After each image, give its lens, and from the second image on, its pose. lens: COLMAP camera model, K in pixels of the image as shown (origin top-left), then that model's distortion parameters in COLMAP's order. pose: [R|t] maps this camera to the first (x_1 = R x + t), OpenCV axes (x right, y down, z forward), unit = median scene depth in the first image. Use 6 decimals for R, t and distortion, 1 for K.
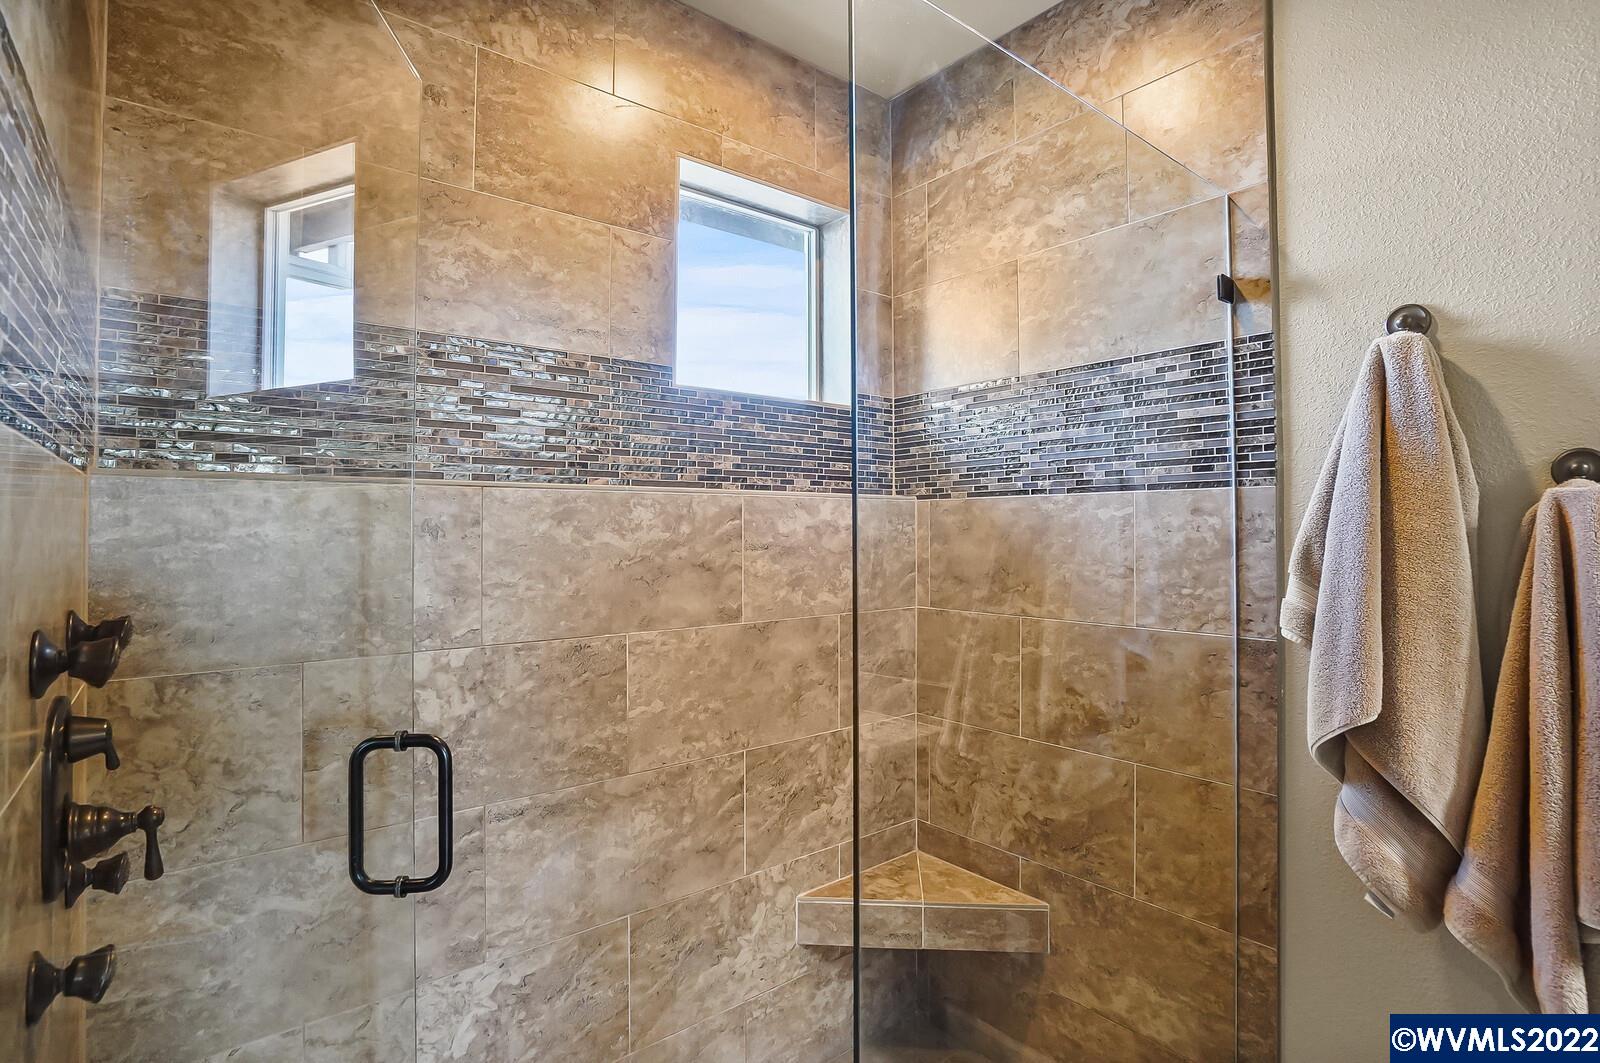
lens RADIAL K [[768.6, 0, 793.7], [0, 768.6, 522.2], [0, 0, 1]] dist [-0.045237, 0.014136]
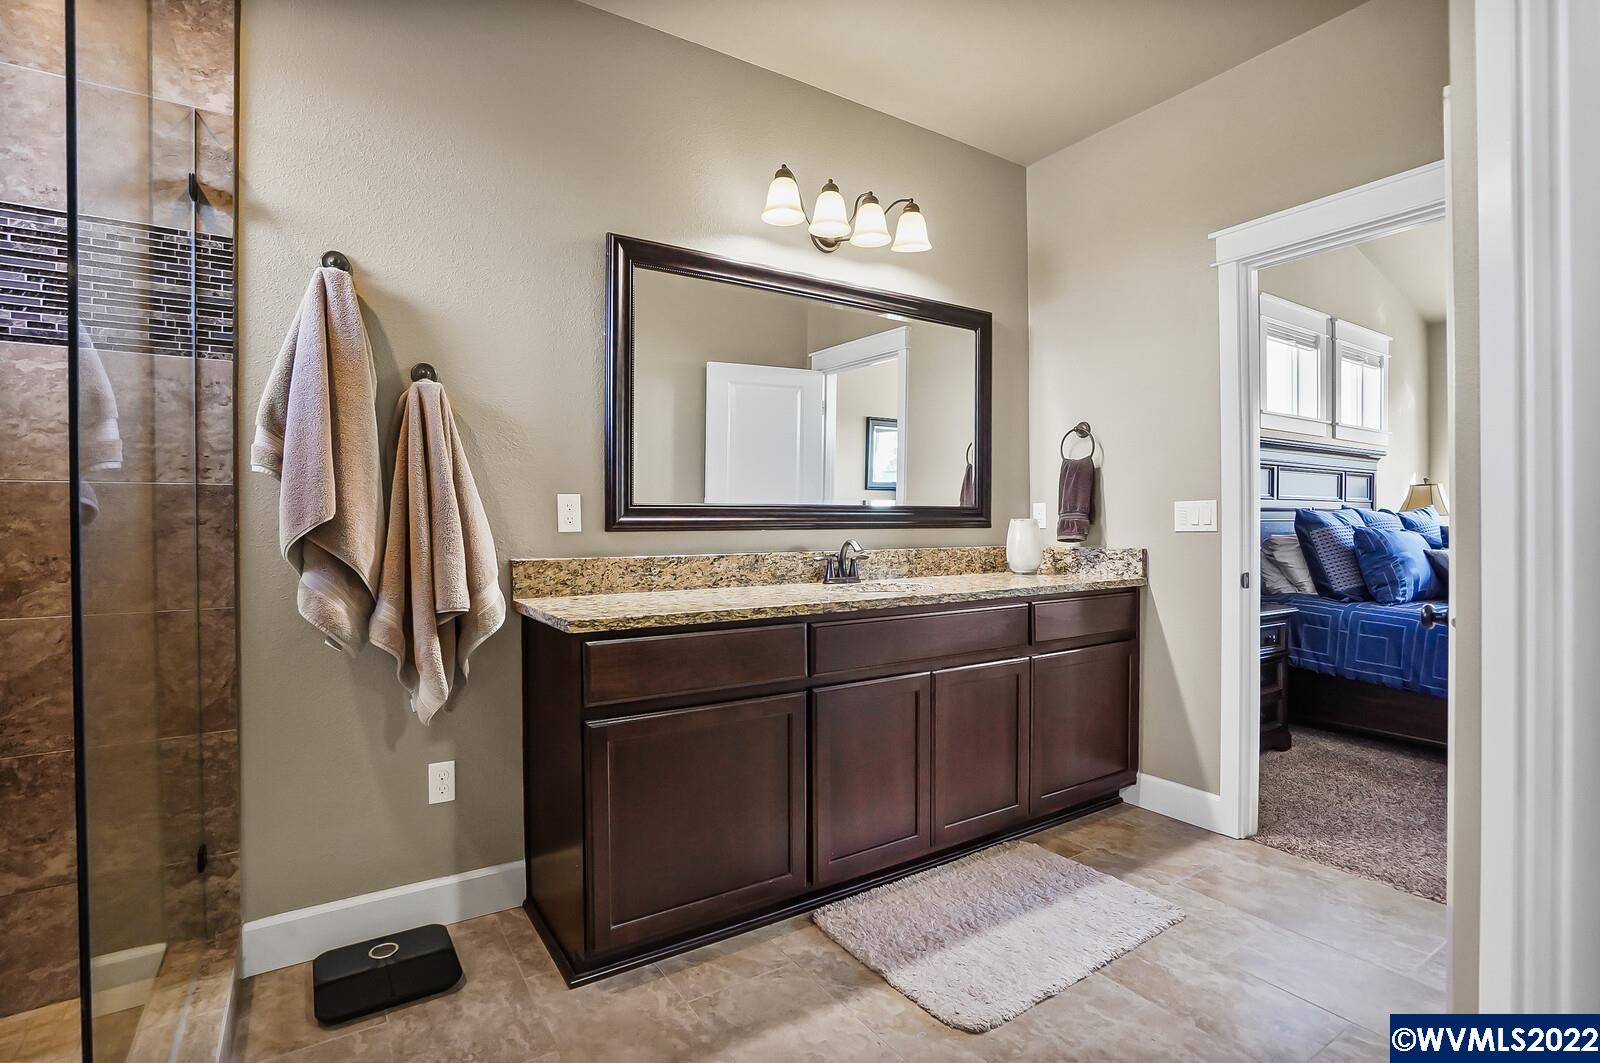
lens RADIAL K [[768.6, 0, 818.2], [0, 768.6, 531.9], [0, 0, 1]] dist [-0.045237, 0.014136]
pose [[0.100953, -0.009178, 0.994849, -0.489263], [-0.013131, 0.999858, 0.010556, 0.202134], [-0.994804, -0.014129, 0.100819, -0.094014]]
